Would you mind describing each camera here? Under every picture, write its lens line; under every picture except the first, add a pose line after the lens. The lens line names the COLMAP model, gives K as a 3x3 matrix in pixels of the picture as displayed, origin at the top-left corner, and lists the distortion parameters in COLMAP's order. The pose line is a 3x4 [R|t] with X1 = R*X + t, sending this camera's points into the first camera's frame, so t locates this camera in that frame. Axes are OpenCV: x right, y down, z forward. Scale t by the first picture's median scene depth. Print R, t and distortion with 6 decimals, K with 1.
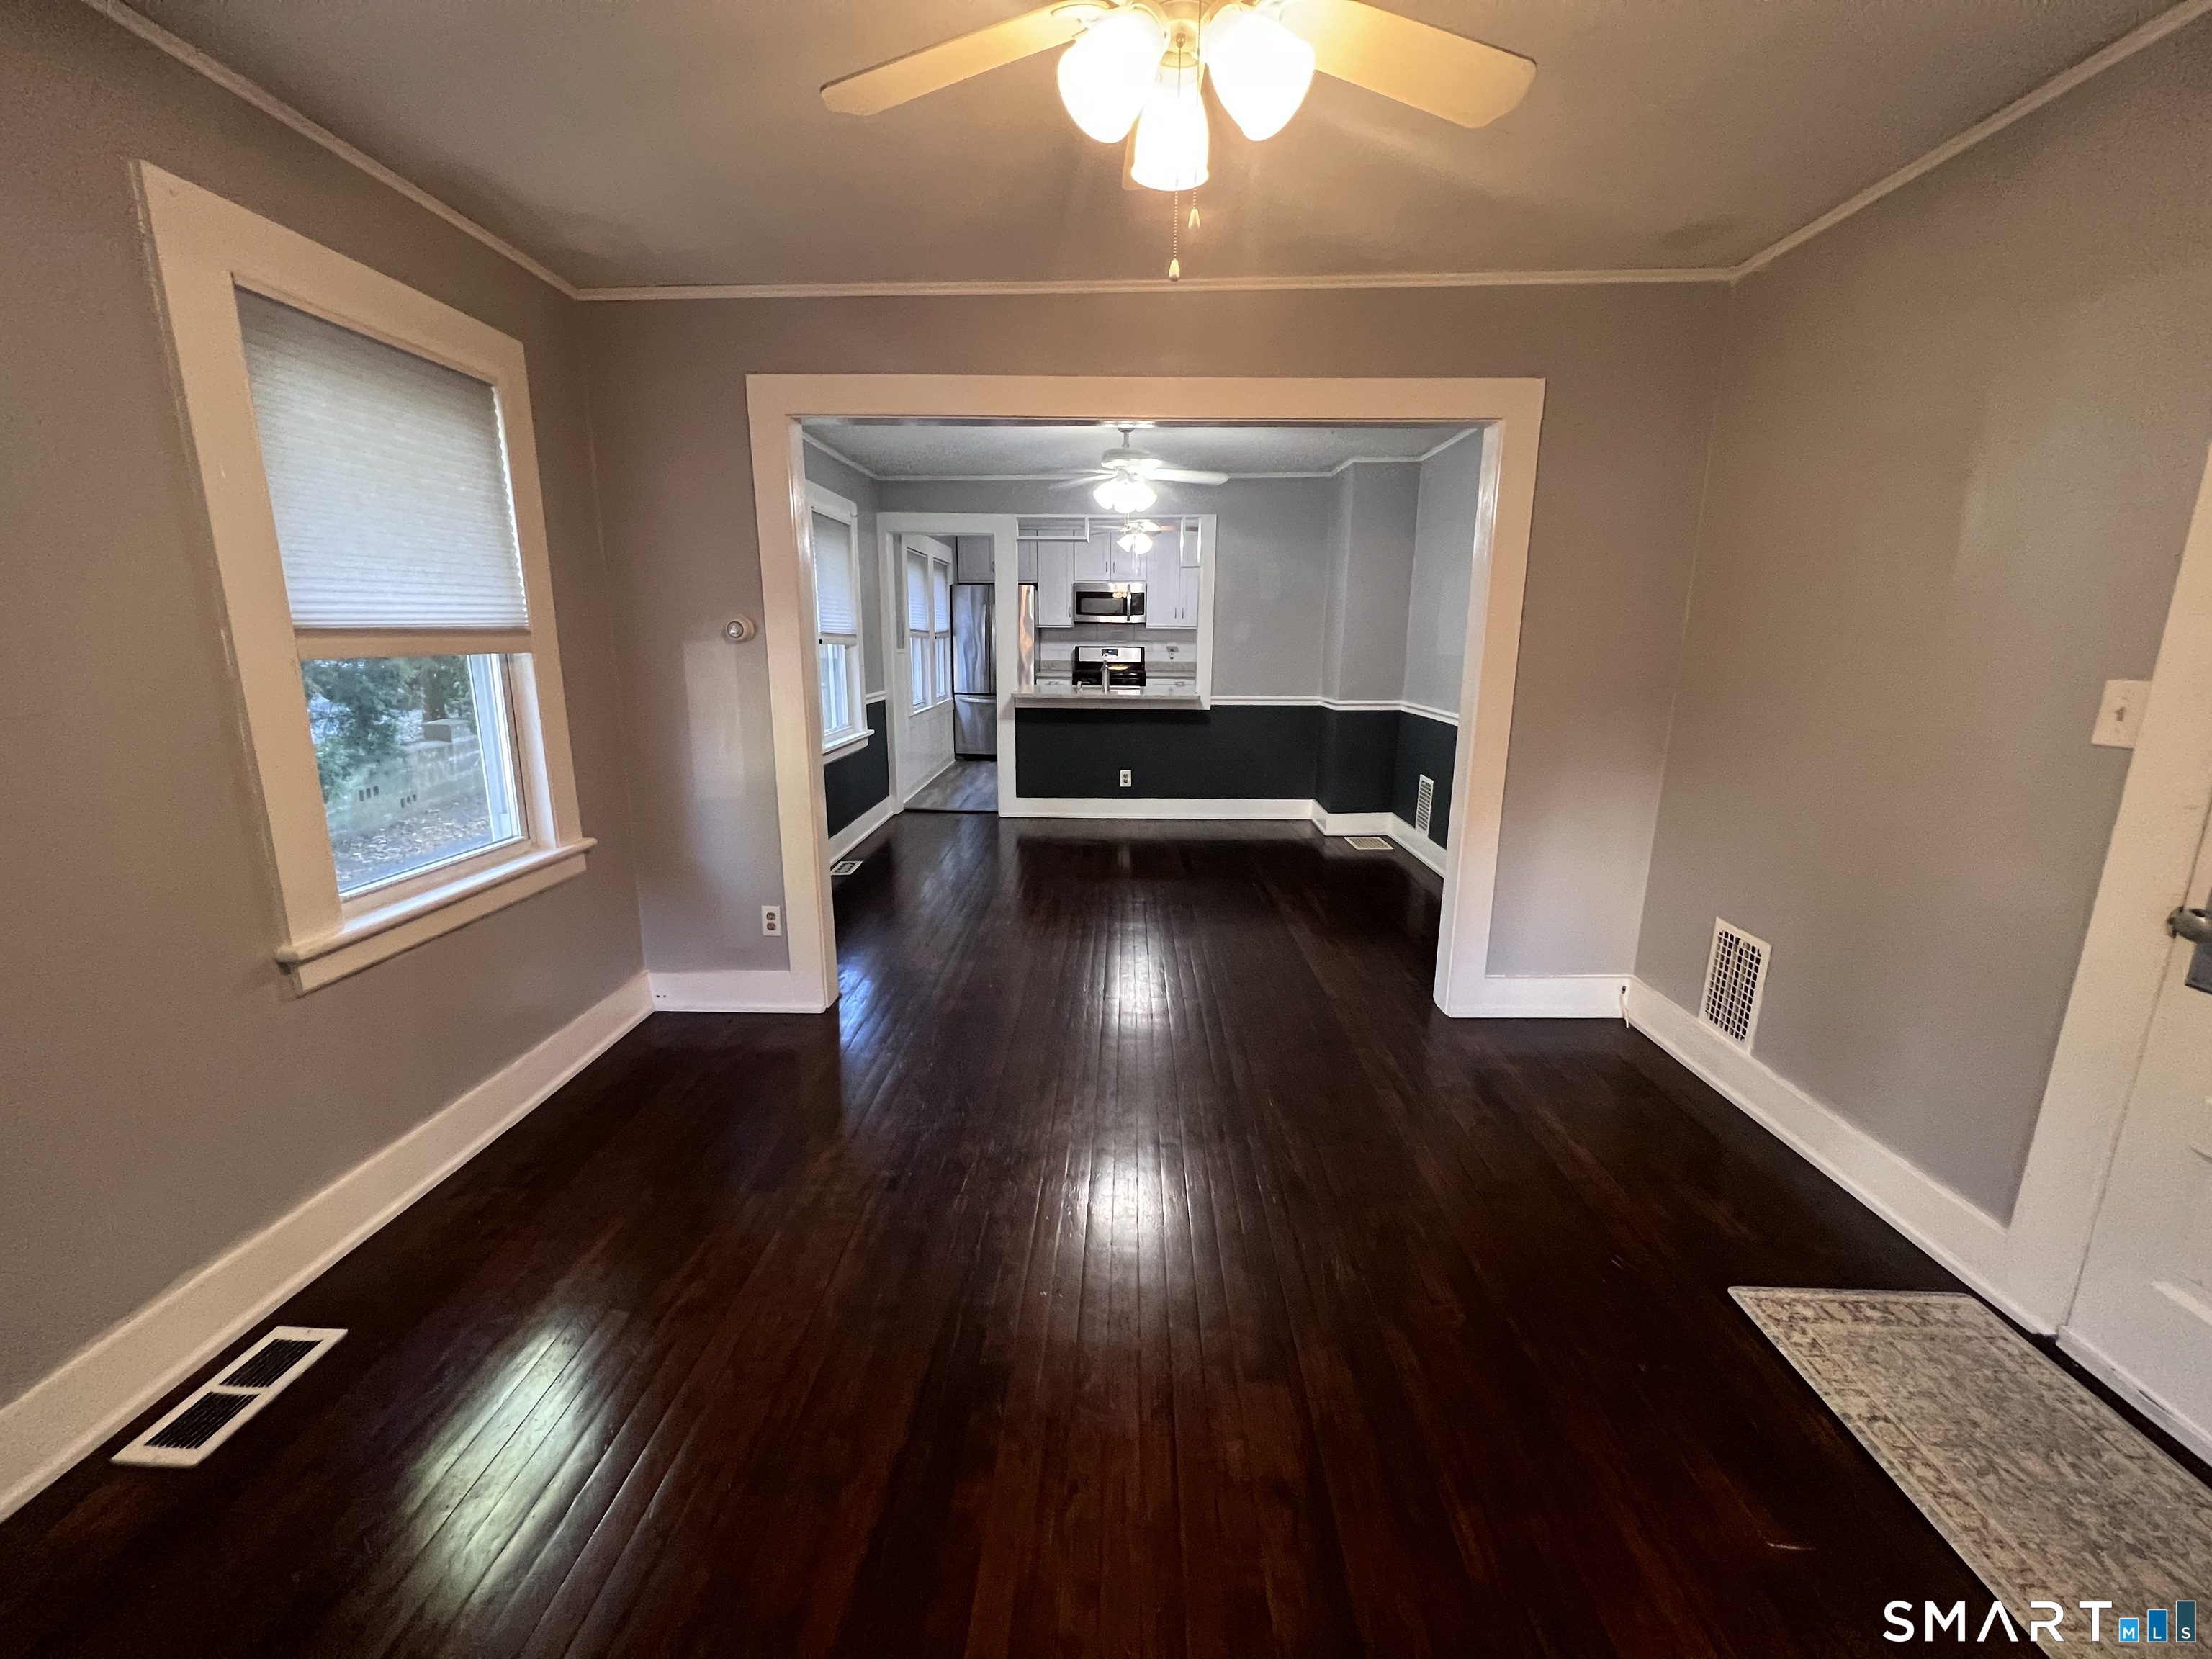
lens RADIAL K [[888.0, 0, 1108.9], [0, 888.0, 822.7], [0, 0, 1]] dist [0.001458, 0.001187]
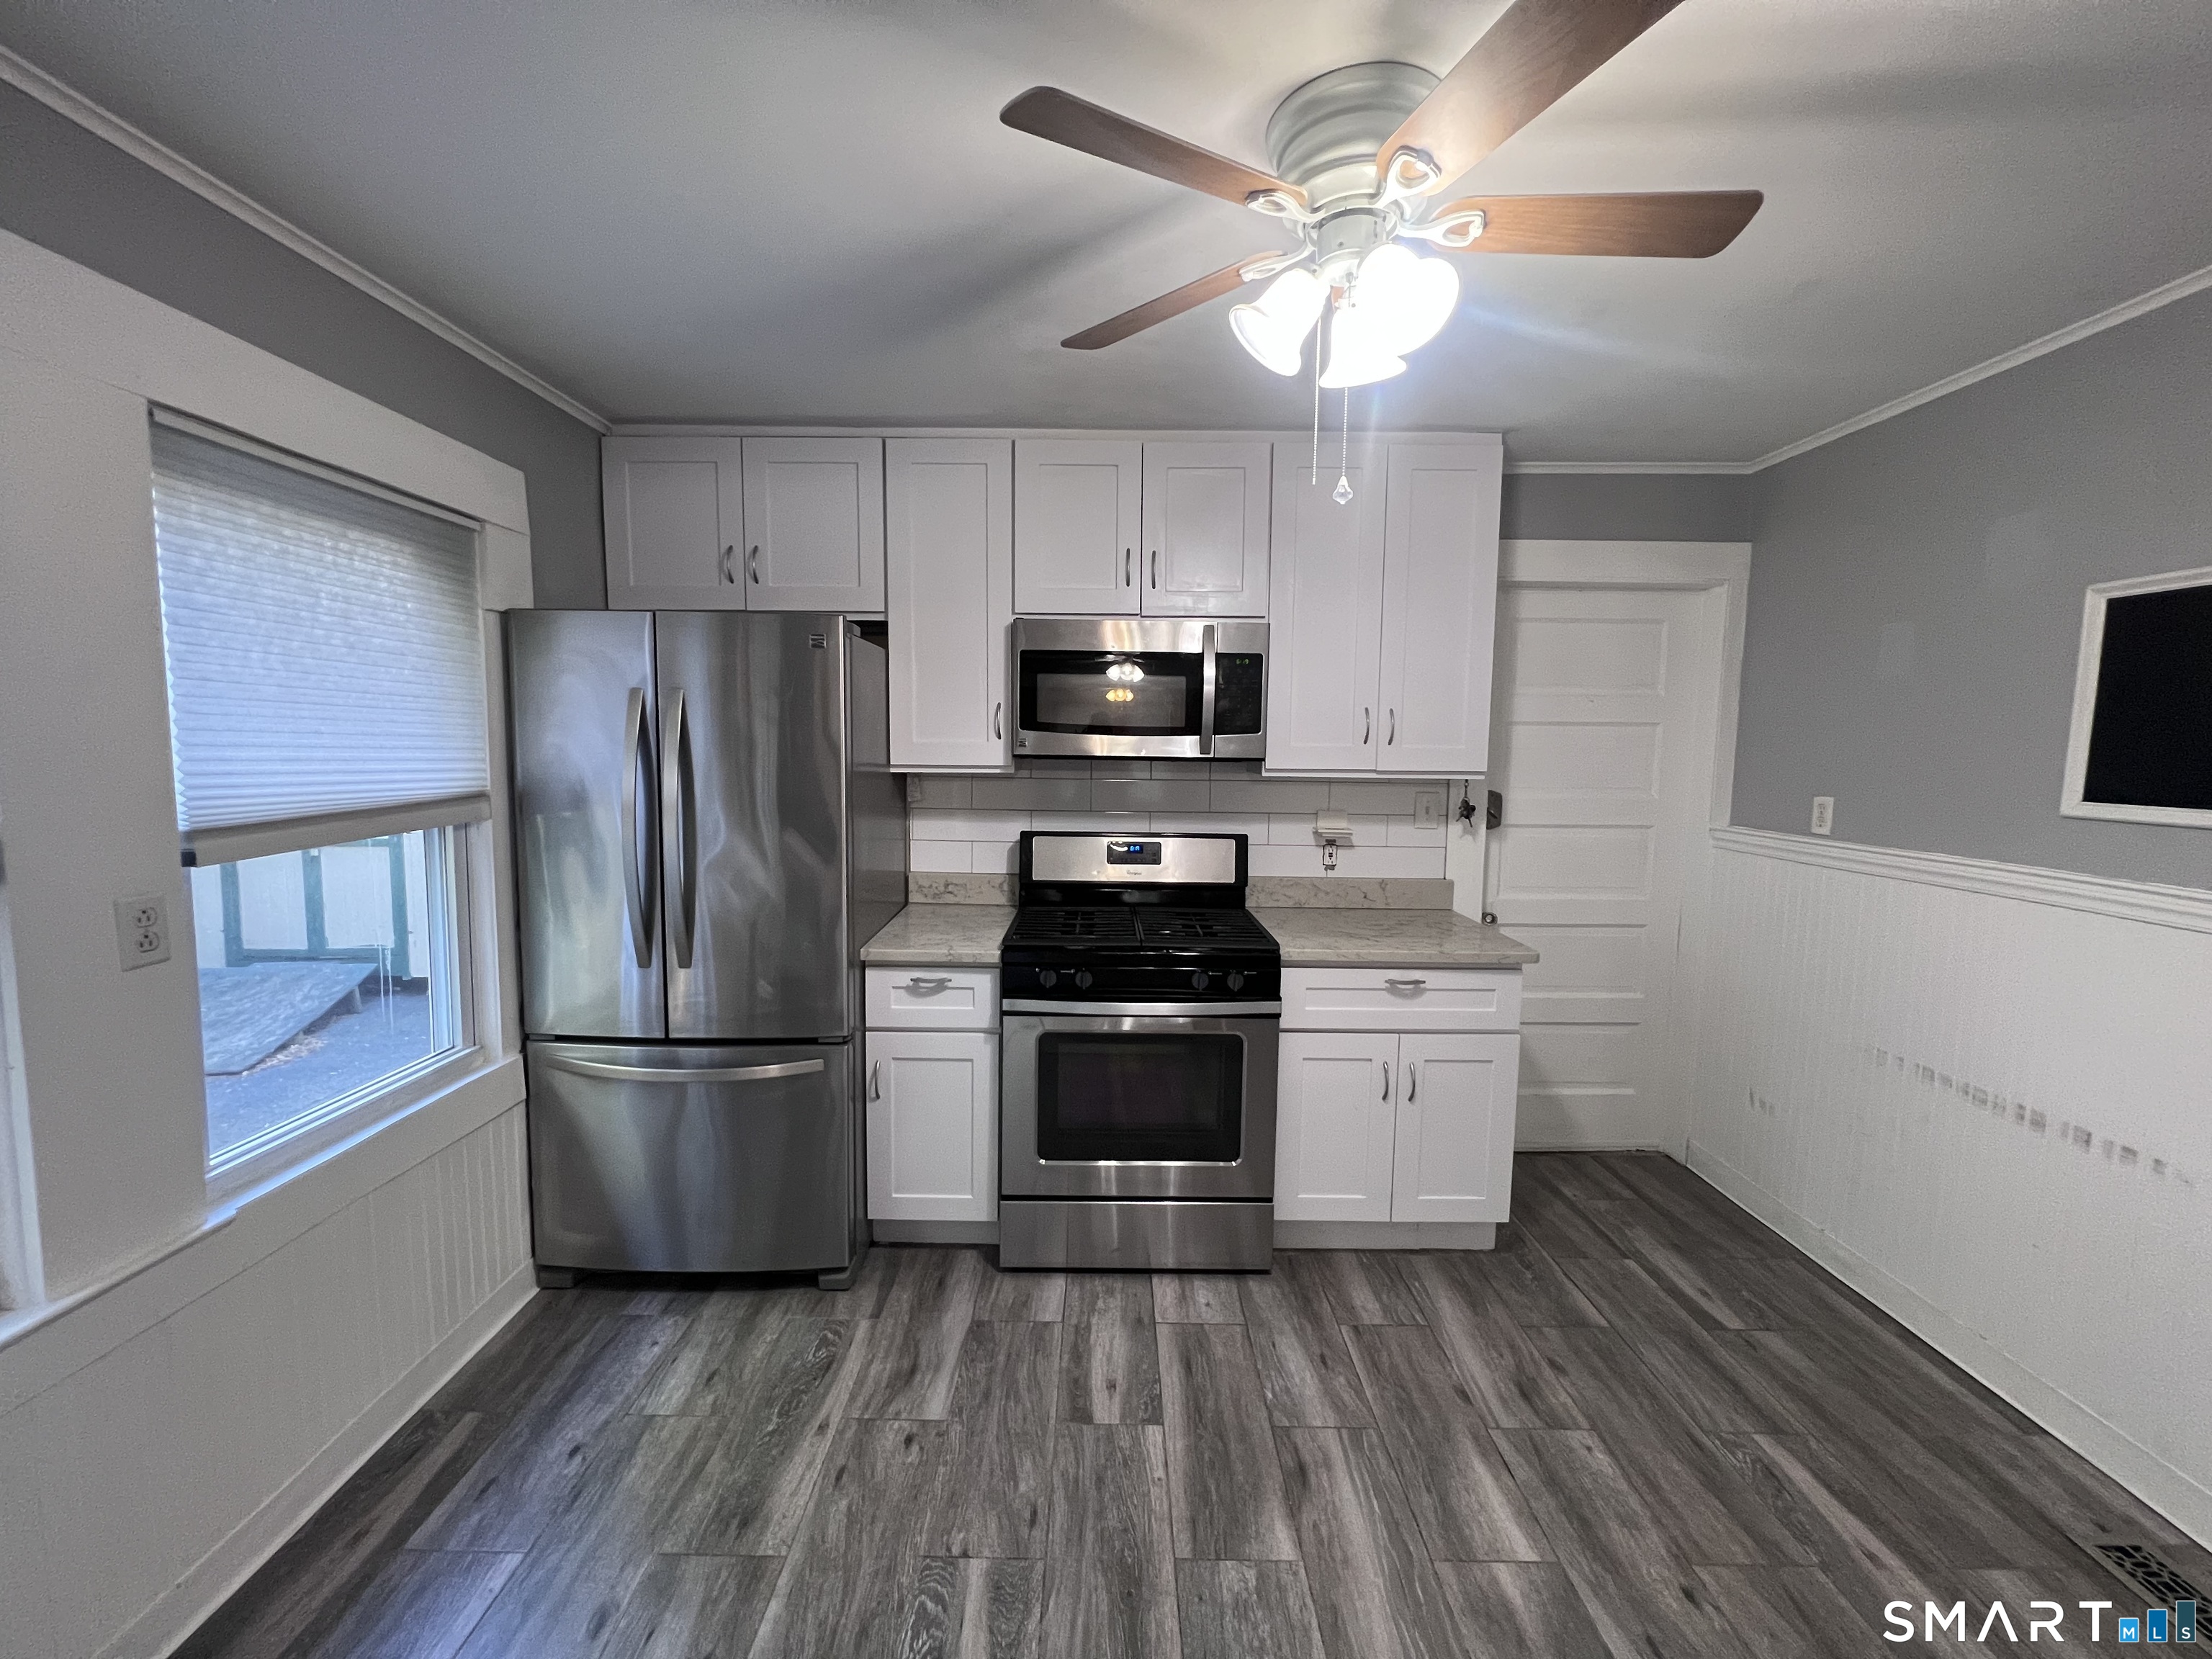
lens RADIAL K [[888.0, 0, 1094.3], [0, 888.0, 821.1], [0, 0, 1]] dist [0.001458, 0.001187]
pose [[0.999892, -0.000611, 0.014653, -0.021828], [0.002408, 0.992407, -0.122975, -0.216710], [-0.014467, 0.122997, 0.992302, 0.916869]]
